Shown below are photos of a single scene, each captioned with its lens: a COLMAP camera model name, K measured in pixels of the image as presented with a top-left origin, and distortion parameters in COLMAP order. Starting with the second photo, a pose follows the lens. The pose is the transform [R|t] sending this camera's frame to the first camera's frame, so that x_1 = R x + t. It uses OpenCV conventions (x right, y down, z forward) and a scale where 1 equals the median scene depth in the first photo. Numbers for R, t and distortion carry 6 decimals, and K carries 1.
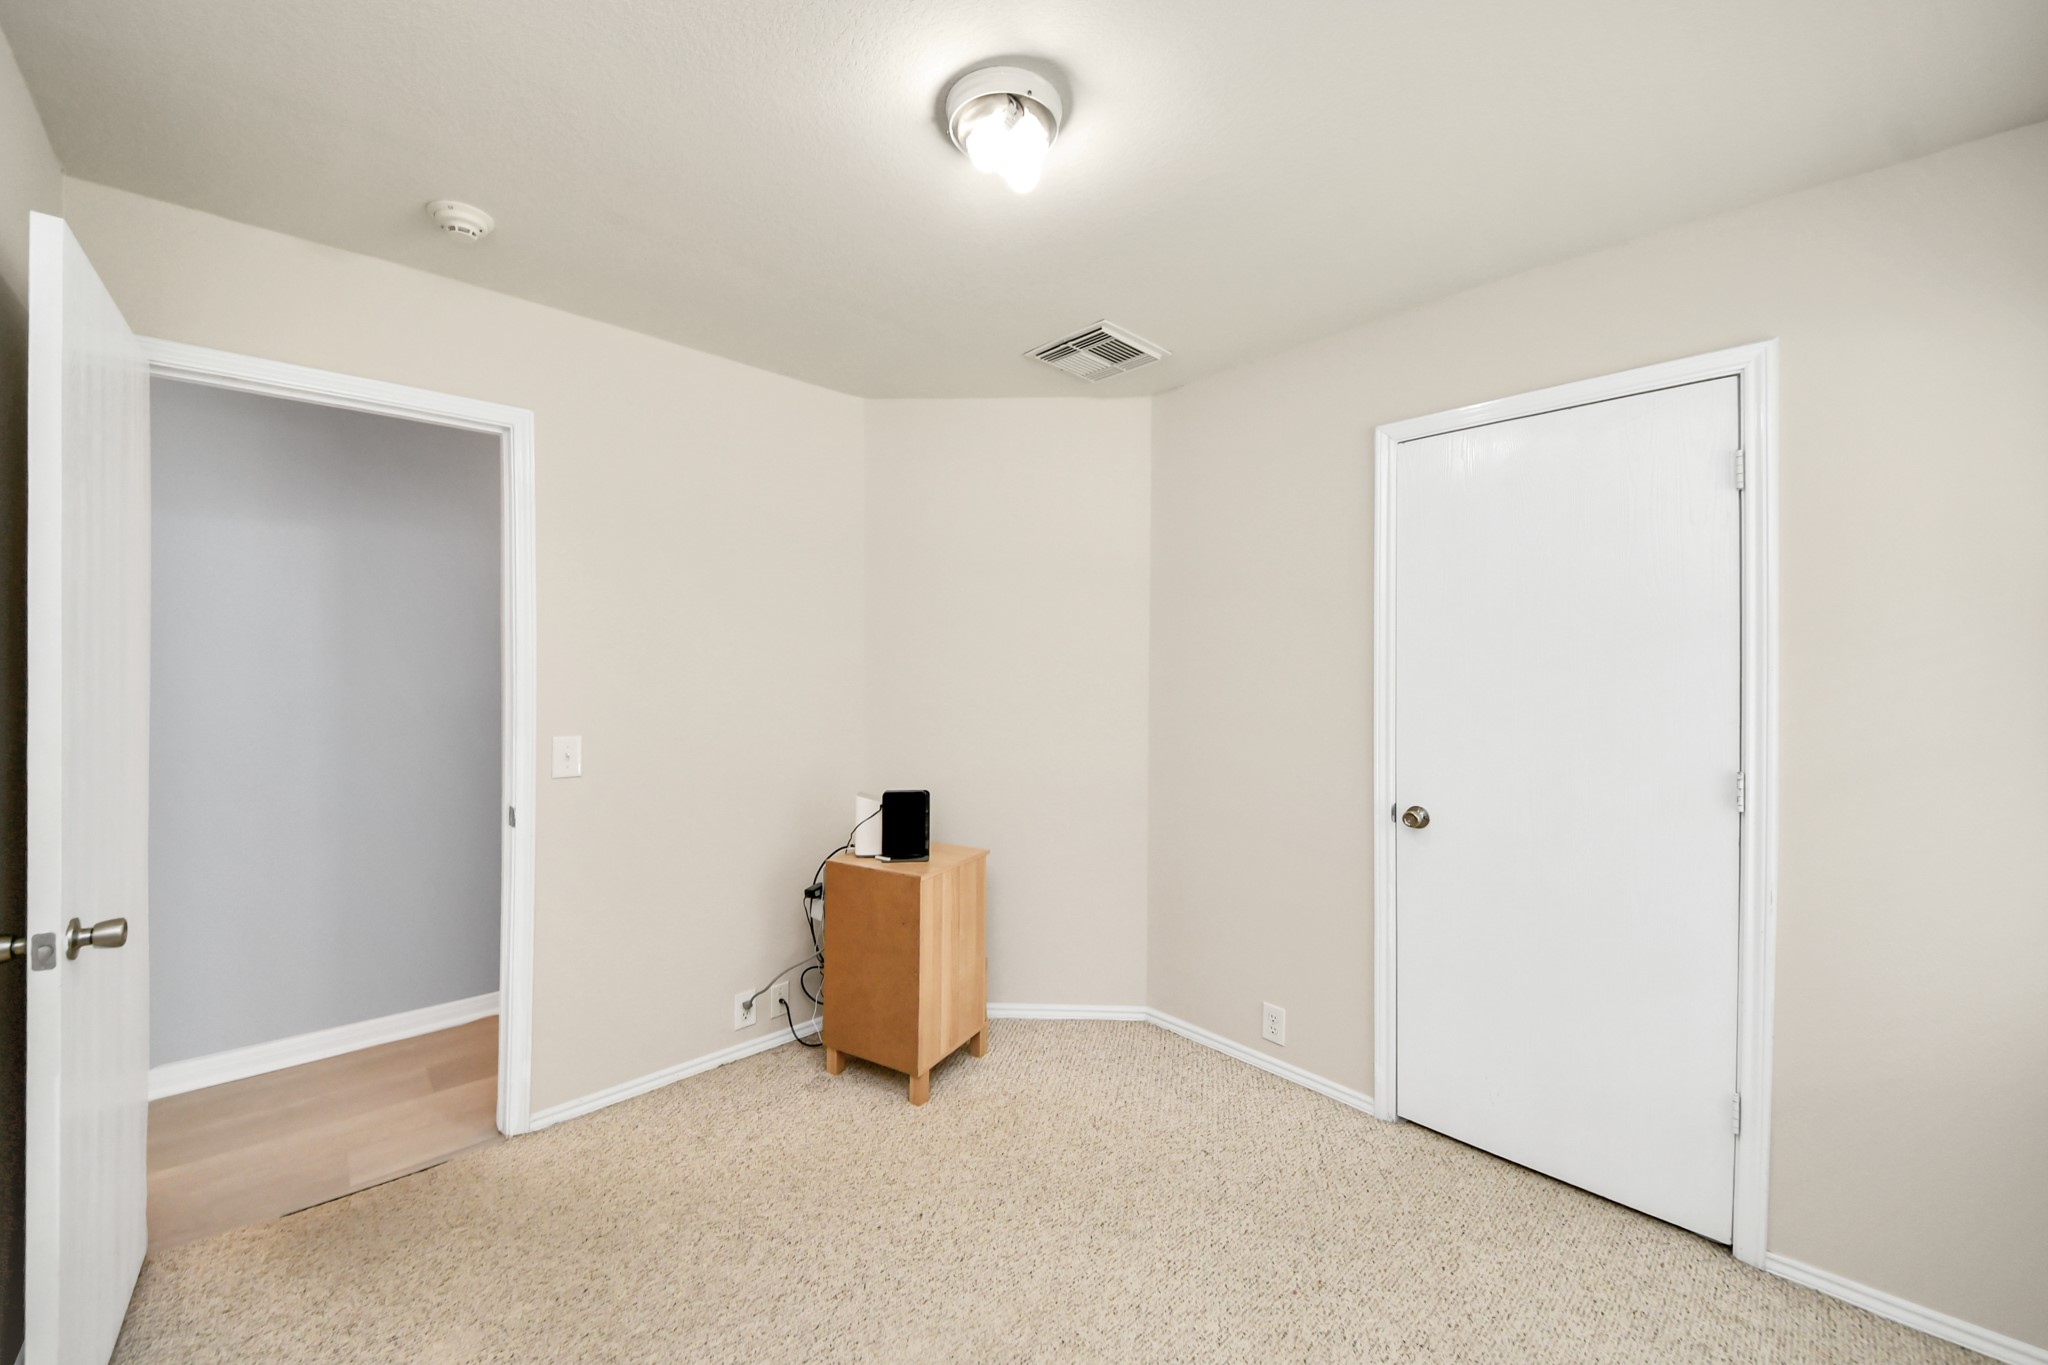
lens RADIAL K [[731.7, 0, 1018.5], [0, 731.7, 685.3], [0, 0, 1]] dist [0.000517, -0.000068]
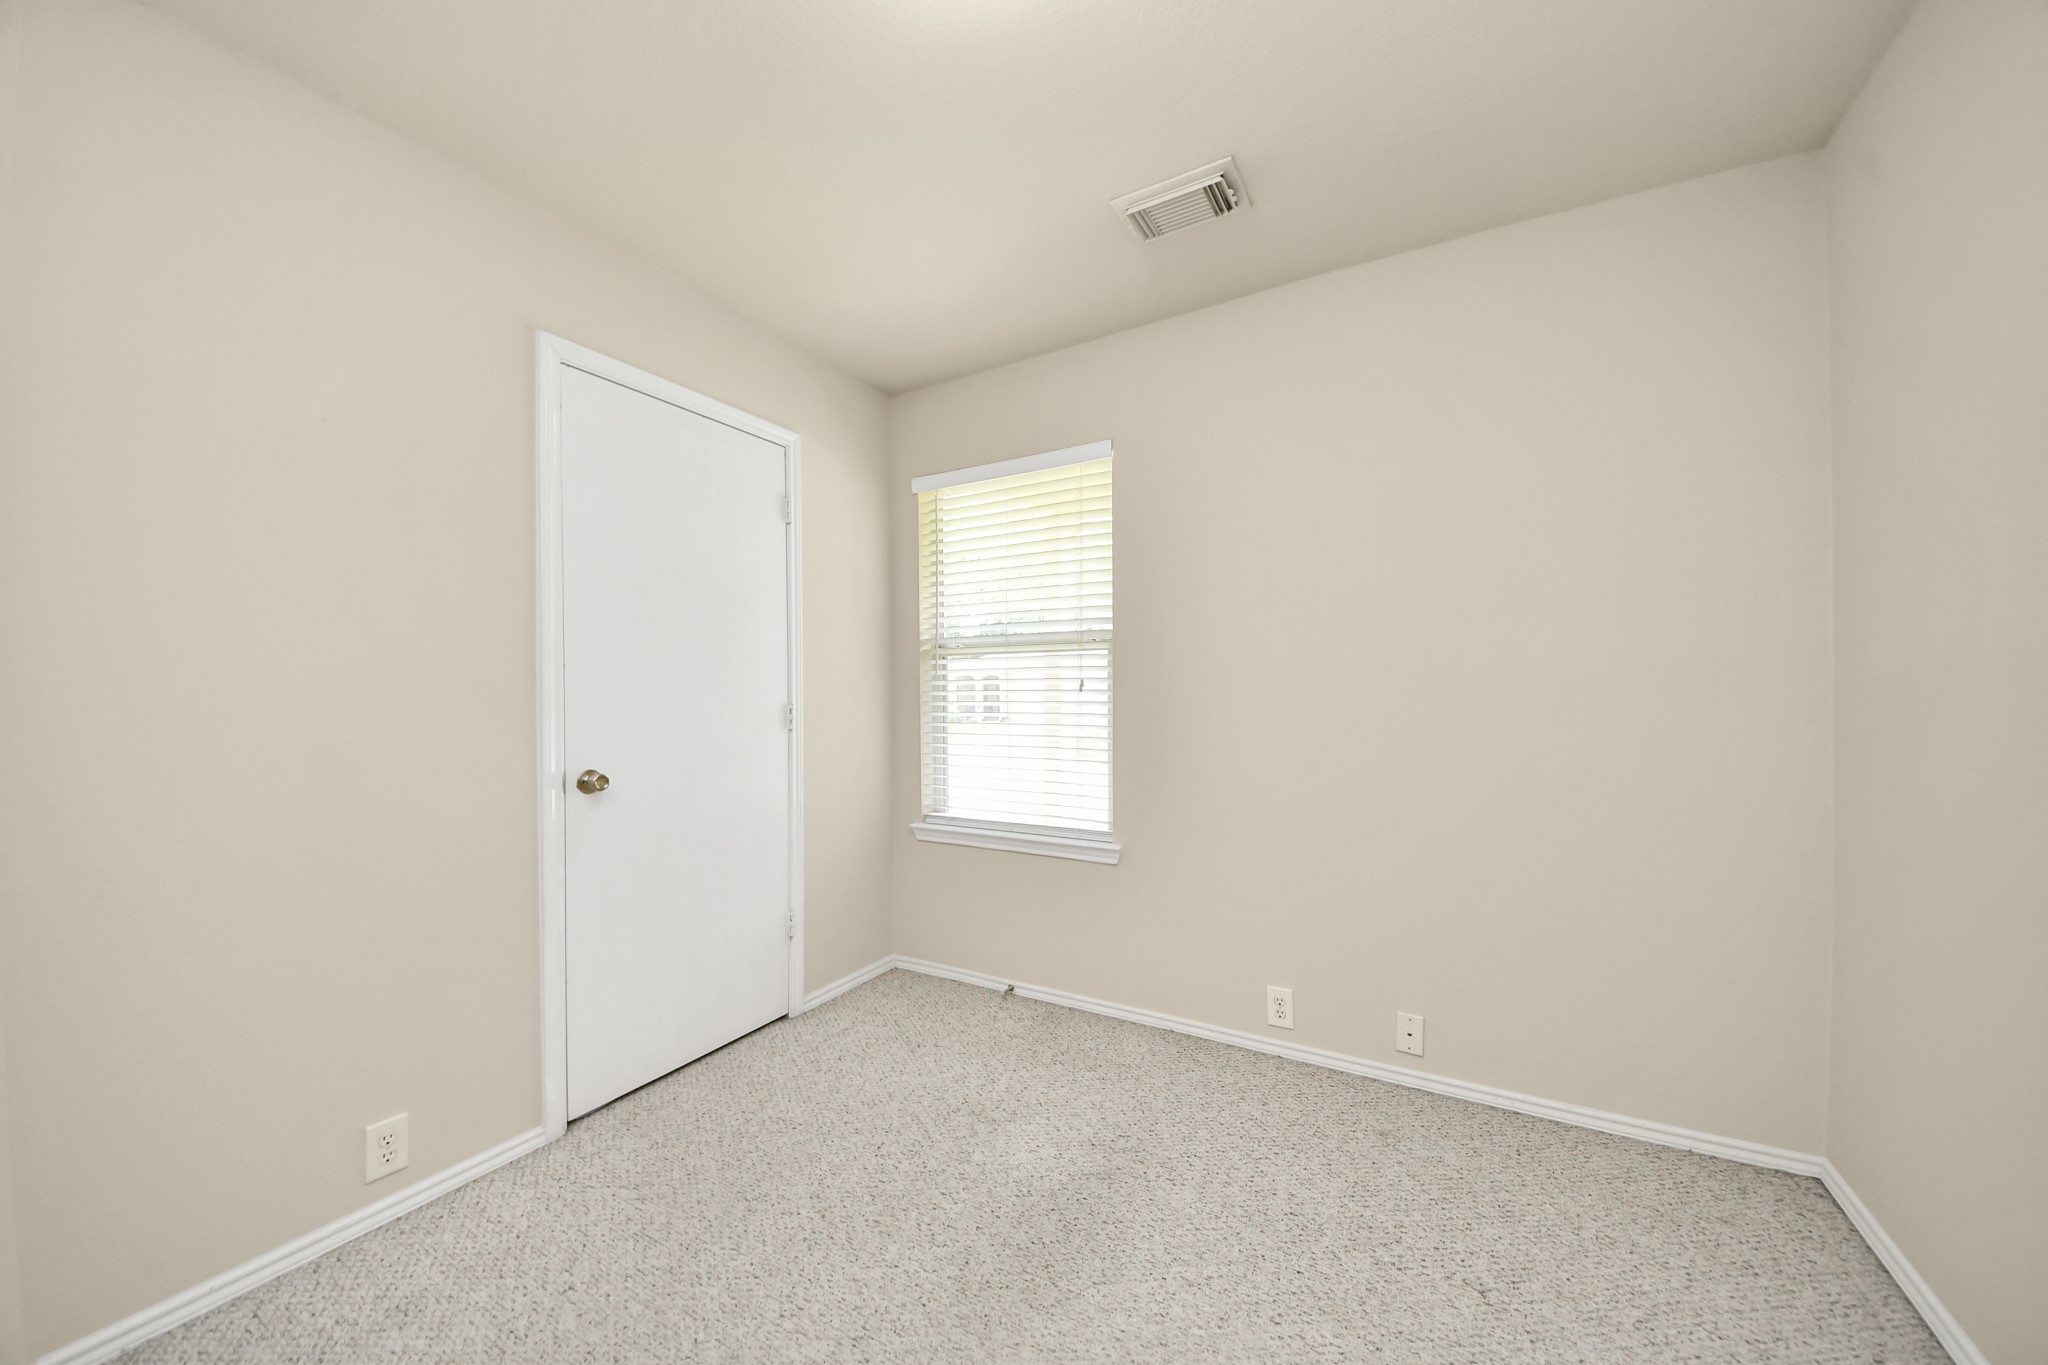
lens RADIAL K [[731.7, 0, 1018.5], [0, 731.7, 685.3], [0, 0, 1]] dist [0.000517, -0.000068]
pose [[-0.258834, -0.007071, 0.965896, -0.484644], [-0.002184, 0.999975, 0.006735, 0.050100], [-0.965919, -0.000366, -0.258843, 0.706461]]
